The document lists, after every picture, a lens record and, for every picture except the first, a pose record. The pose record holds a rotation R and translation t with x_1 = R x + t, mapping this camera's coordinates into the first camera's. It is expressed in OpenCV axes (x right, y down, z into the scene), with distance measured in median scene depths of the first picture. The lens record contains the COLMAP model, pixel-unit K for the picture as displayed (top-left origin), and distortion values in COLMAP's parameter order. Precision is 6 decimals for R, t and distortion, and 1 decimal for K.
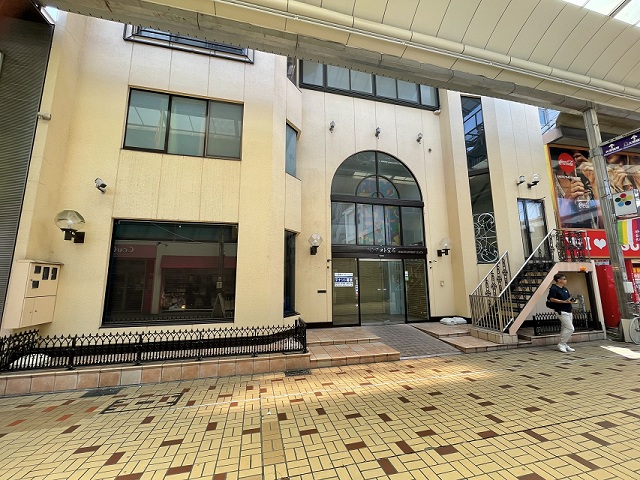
lens RADIAL K [[257.7, 0, 320.7], [0, 257.7, 240.1], [0, 0, 1]] dist [-0.004066, 0.000635]
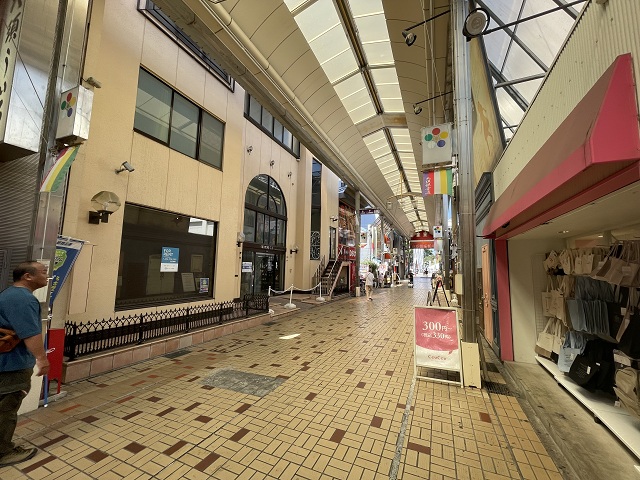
lens RADIAL K [[257.7, 0, 322.5], [0, 257.7, 241.0], [0, 0, 1]] dist [-0.004066, 0.000635]
pose [[0.612718, 0.100520, 0.783883, -0.871650], [-0.142324, 0.989696, -0.015666, -0.022797], [-0.777381, -0.101967, 0.620711, -0.167002]]
